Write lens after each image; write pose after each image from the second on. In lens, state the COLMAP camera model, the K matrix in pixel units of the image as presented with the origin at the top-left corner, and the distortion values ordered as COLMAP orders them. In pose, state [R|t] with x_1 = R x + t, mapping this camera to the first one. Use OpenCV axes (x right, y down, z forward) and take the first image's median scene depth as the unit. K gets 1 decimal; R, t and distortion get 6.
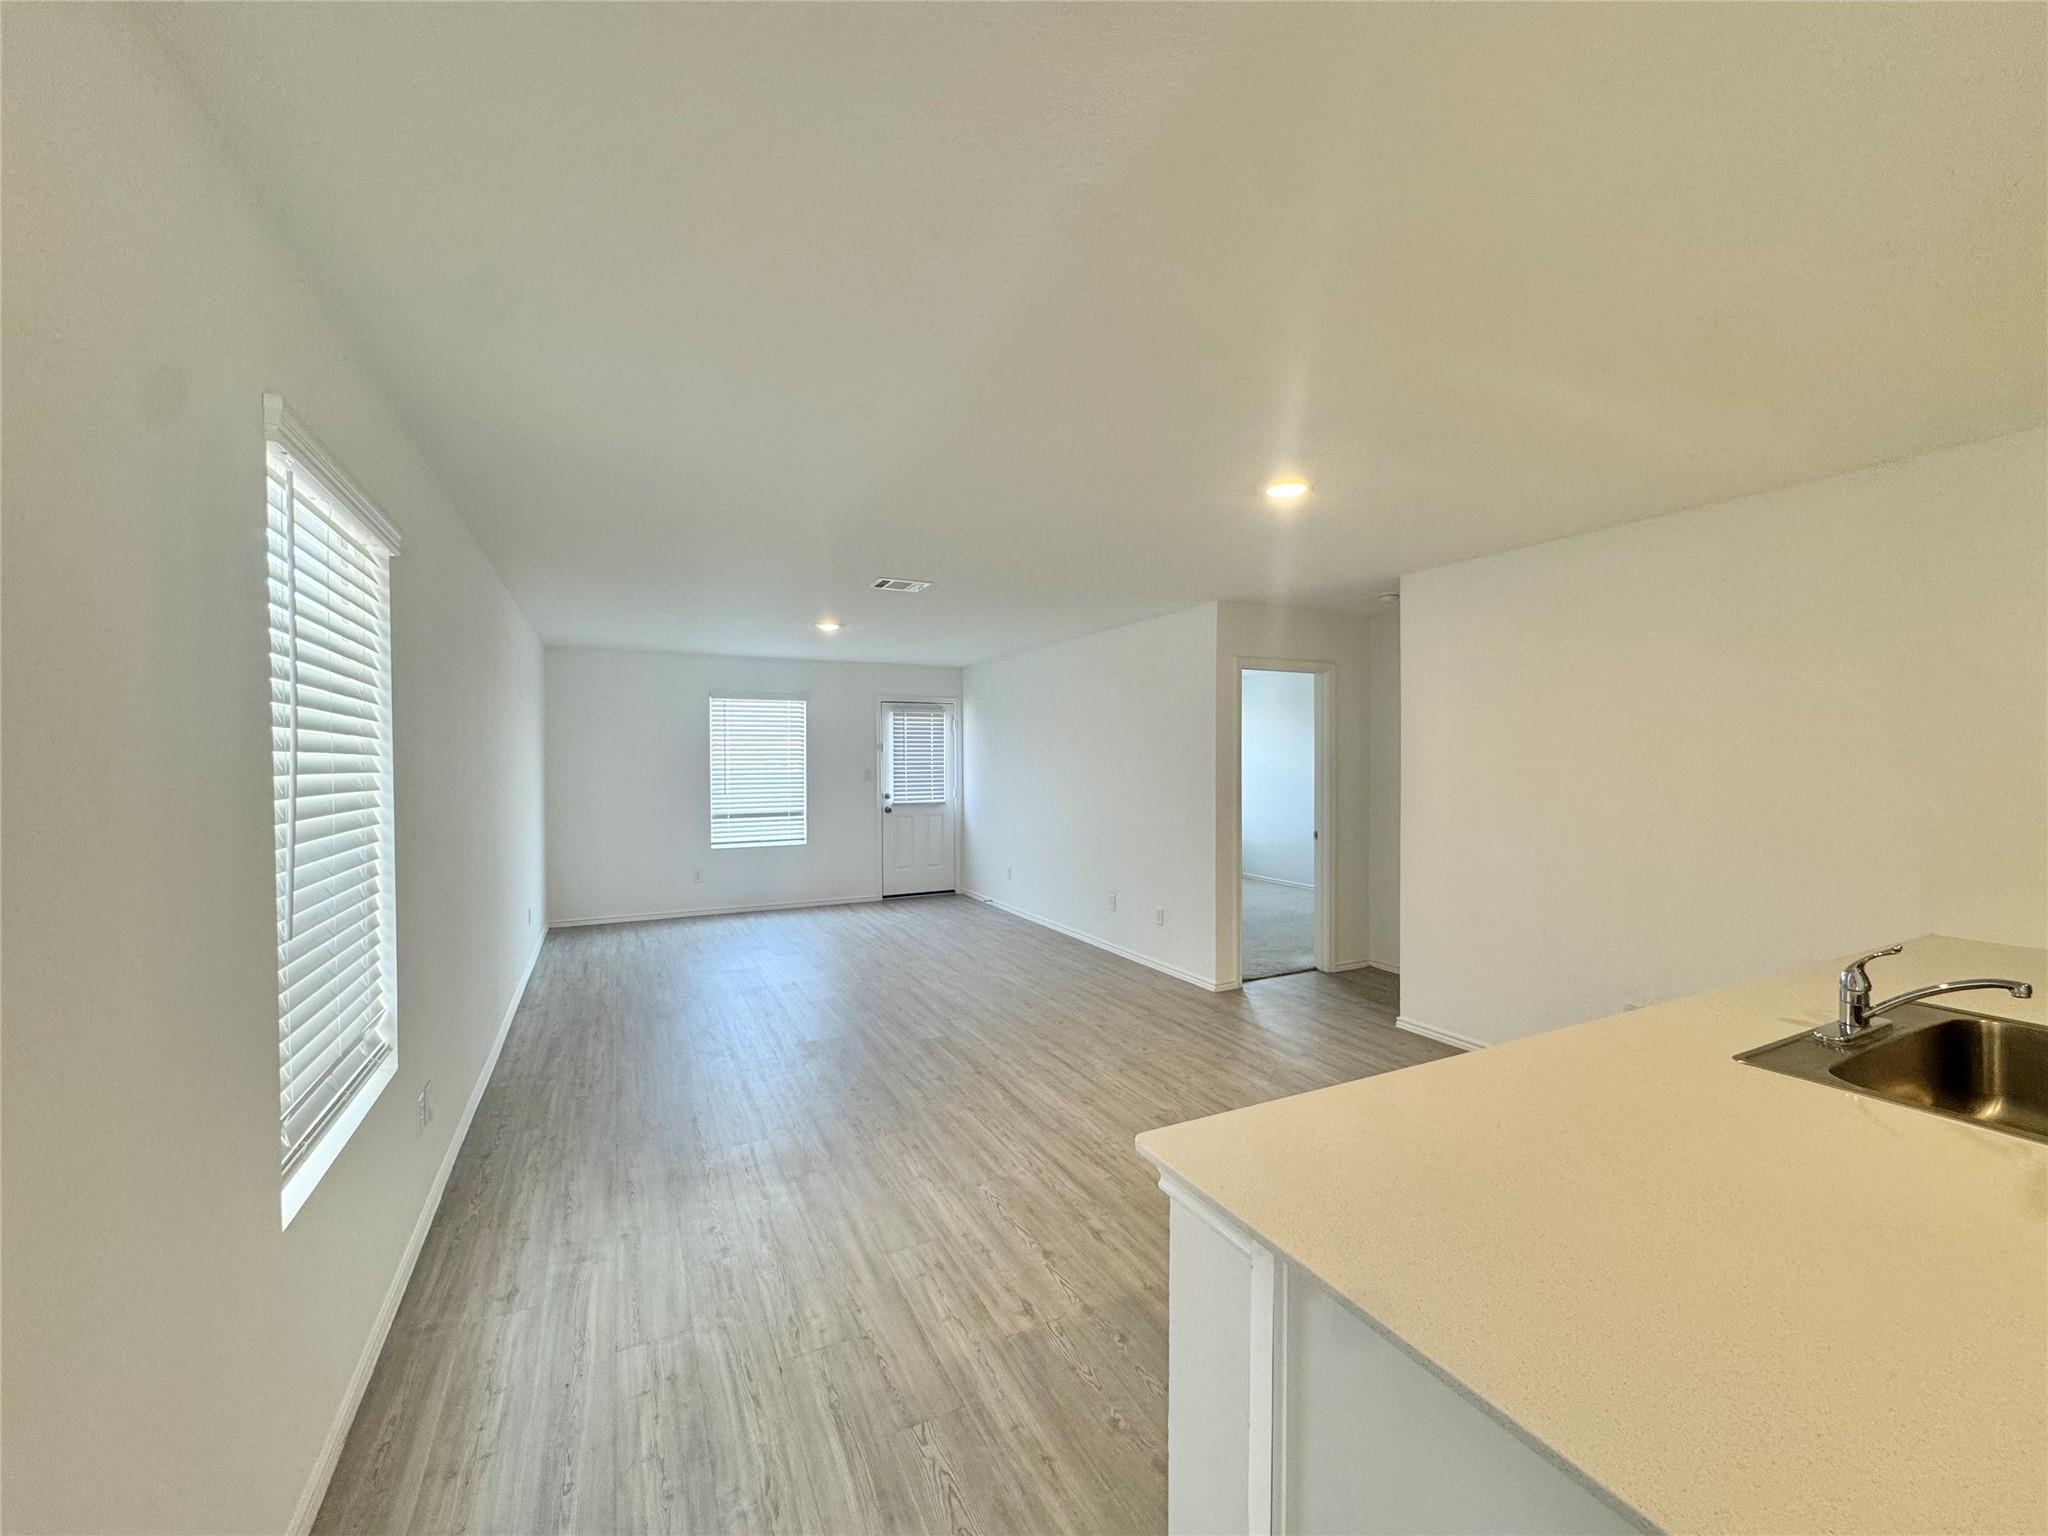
lens RADIAL K [[817.2, 0, 1024.0], [0, 817.2, 768.0], [0, 0, 1]] dist [-0.002145, 0.000285]
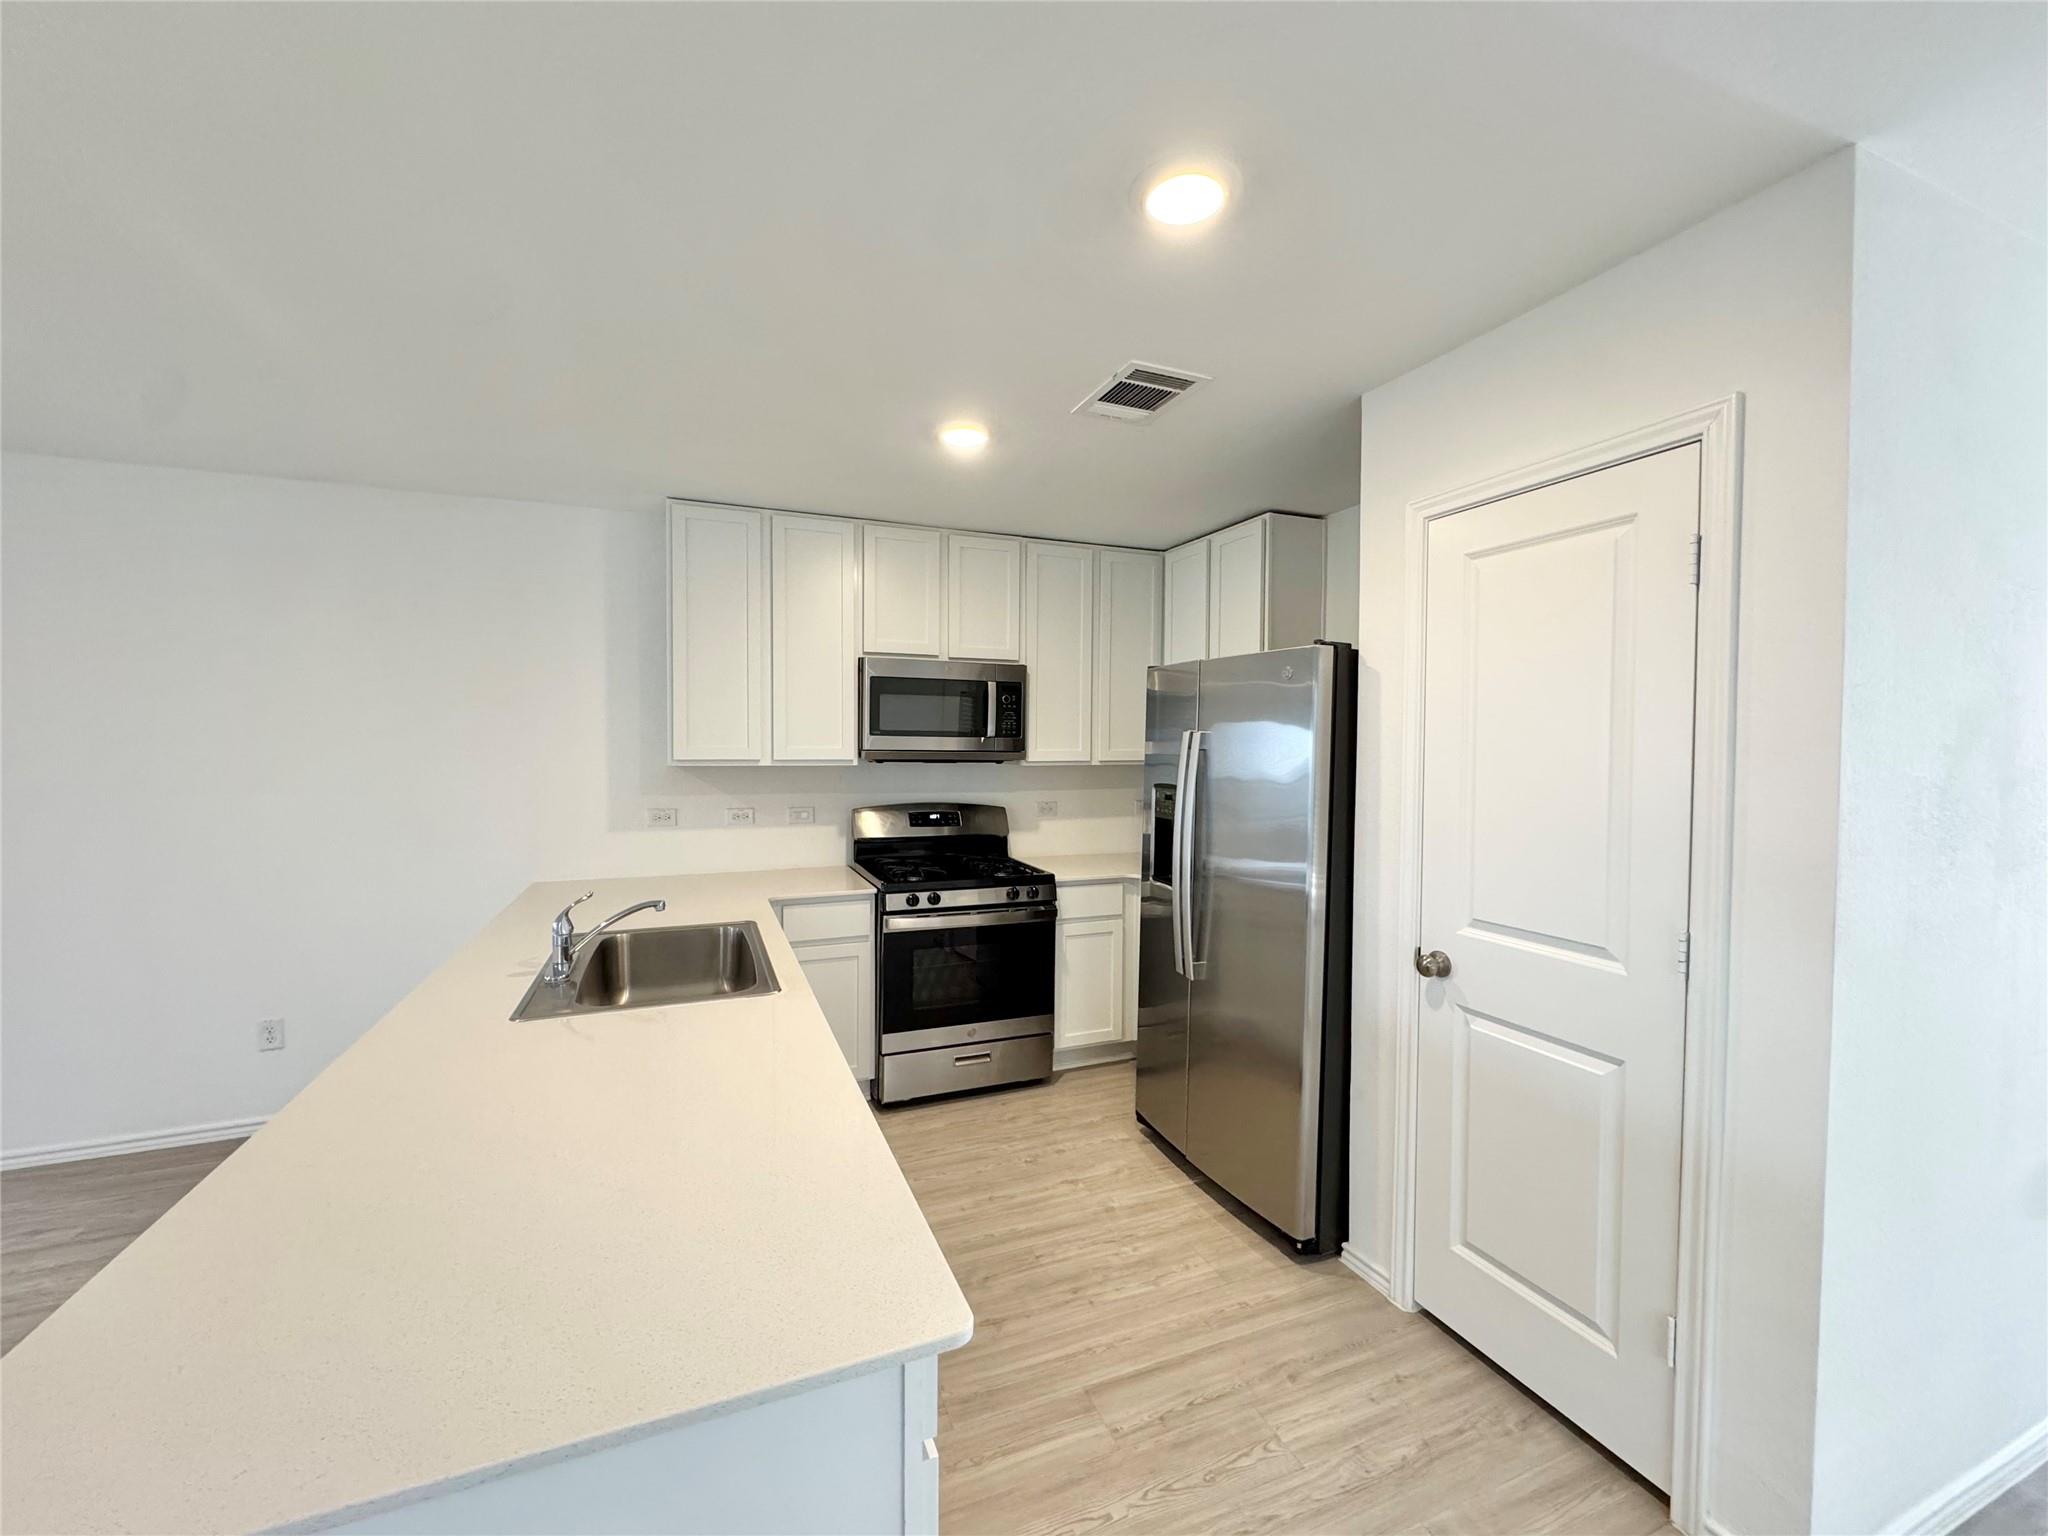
lens RADIAL K [[816.4, 0, 1024.0], [0, 816.4, 768.0], [0, 0, 1]] dist [-0.004818, 0.000383]
pose [[0.074835, -0.027135, 0.996827, -0.042738], [0.008392, 0.999611, 0.026580, -0.001018], [-0.997161, 0.006376, 0.075033, 0.065319]]
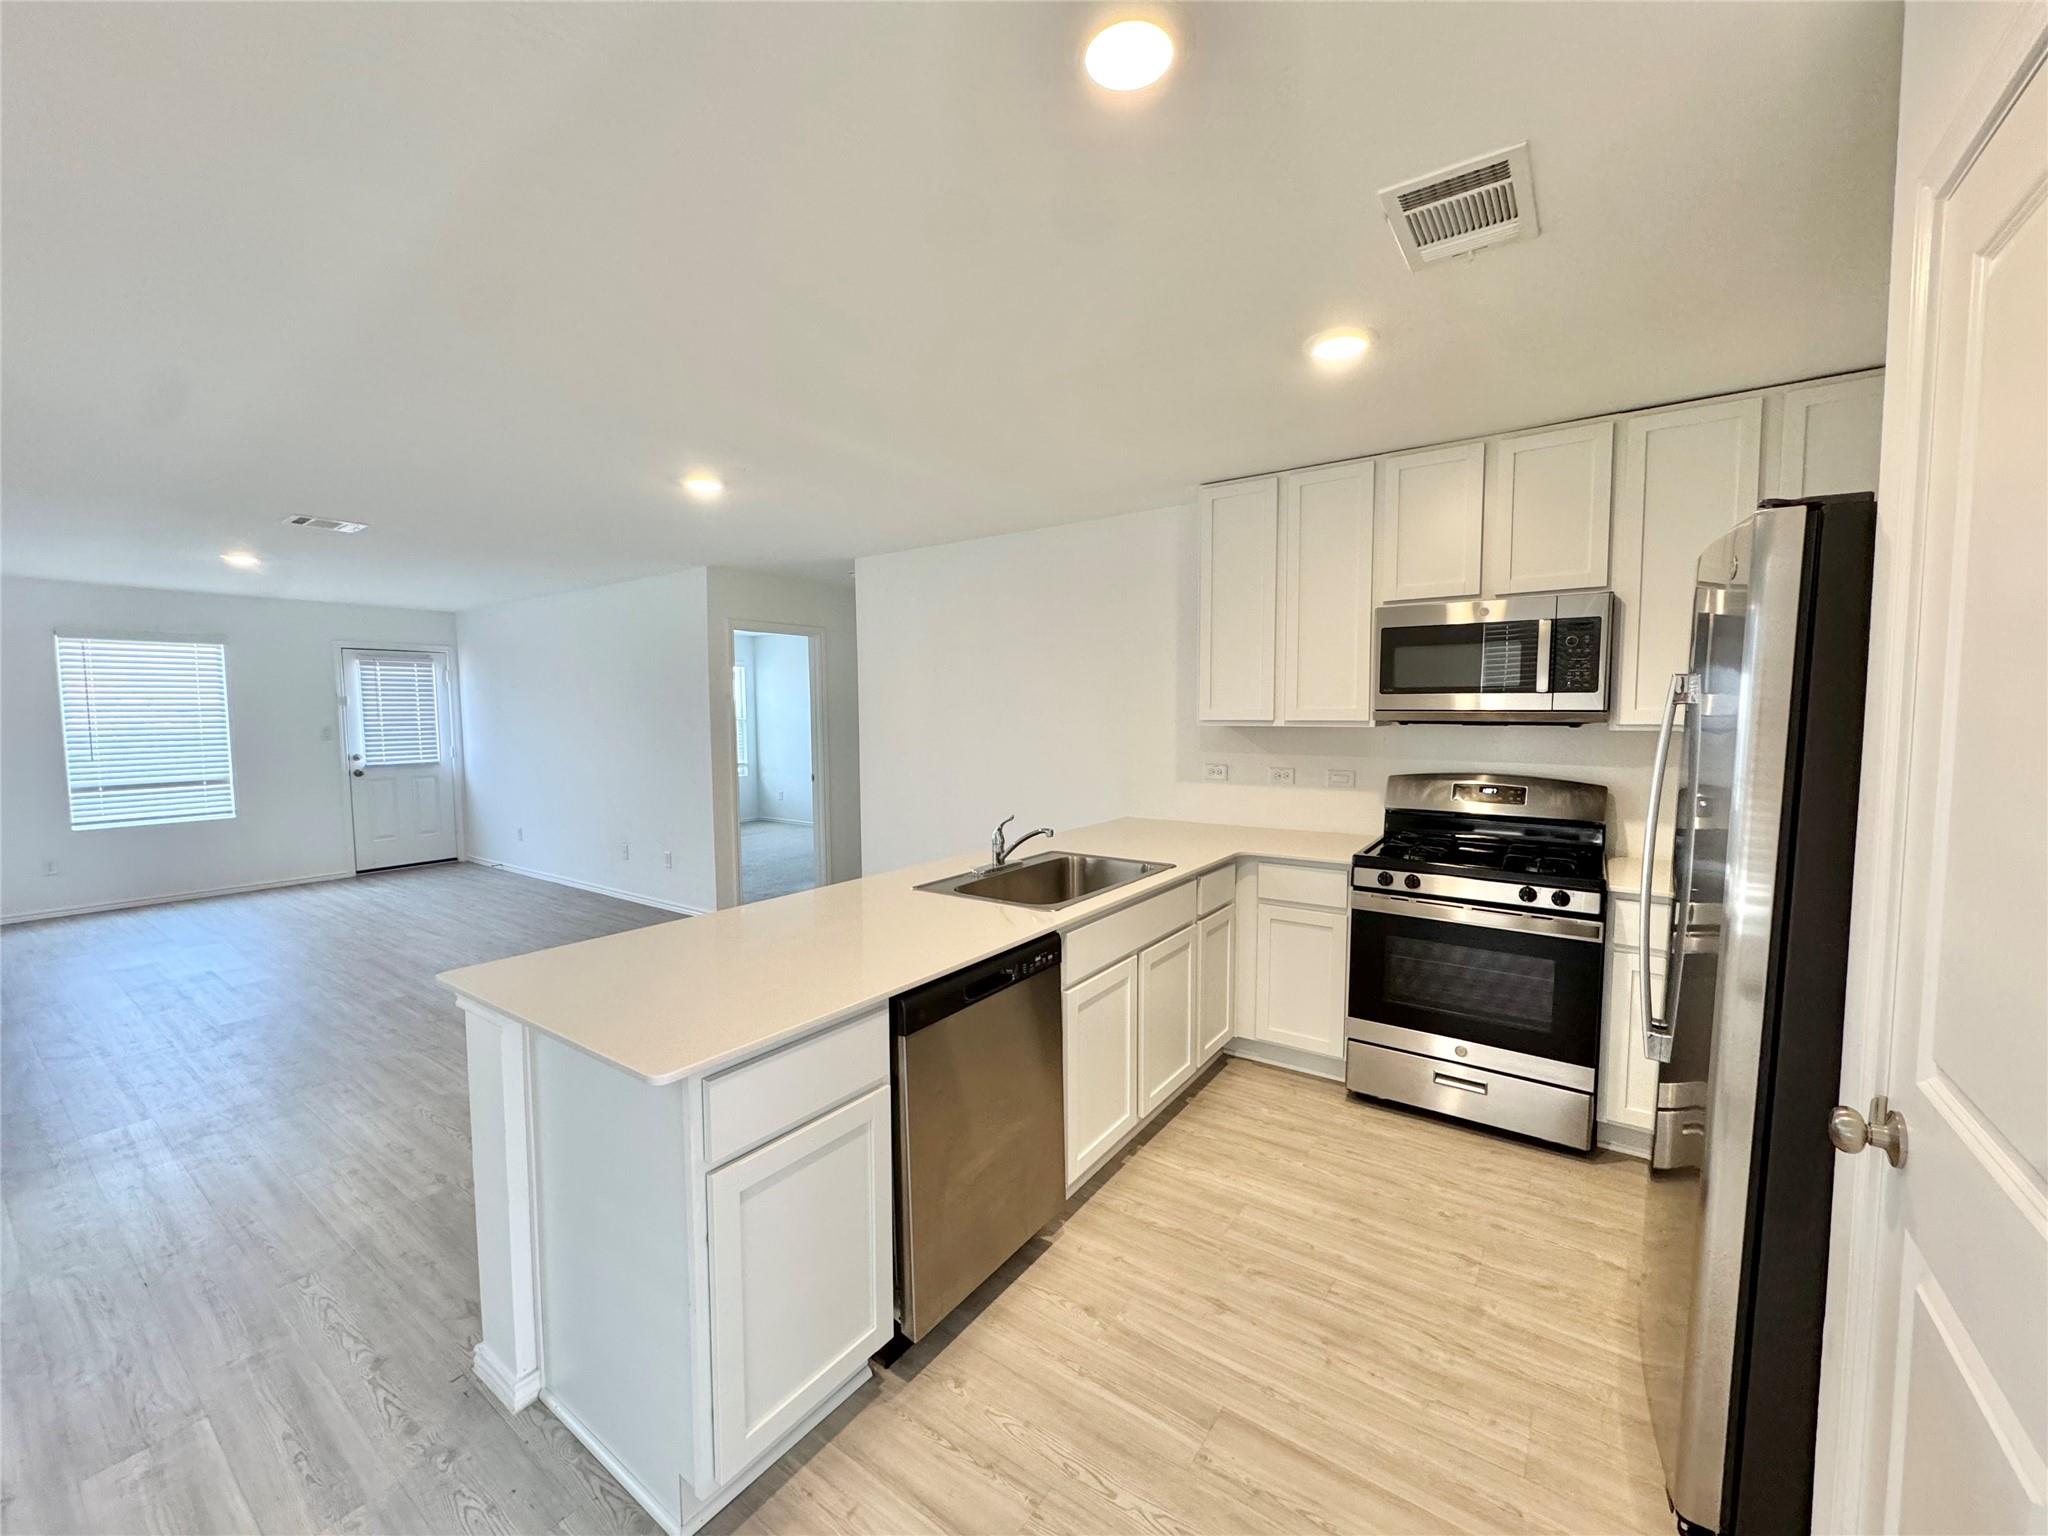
lens RADIAL K [[817.2, 0, 1024.0], [0, 817.2, 768.0], [0, 0, 1]] dist [-0.002145, 0.000285]
pose [[0.884313, -0.037353, 0.465397, 0.085595], [0.011598, 0.998244, 0.058082, 0.005101], [-0.466750, -0.045965, 0.883194, -0.154670]]
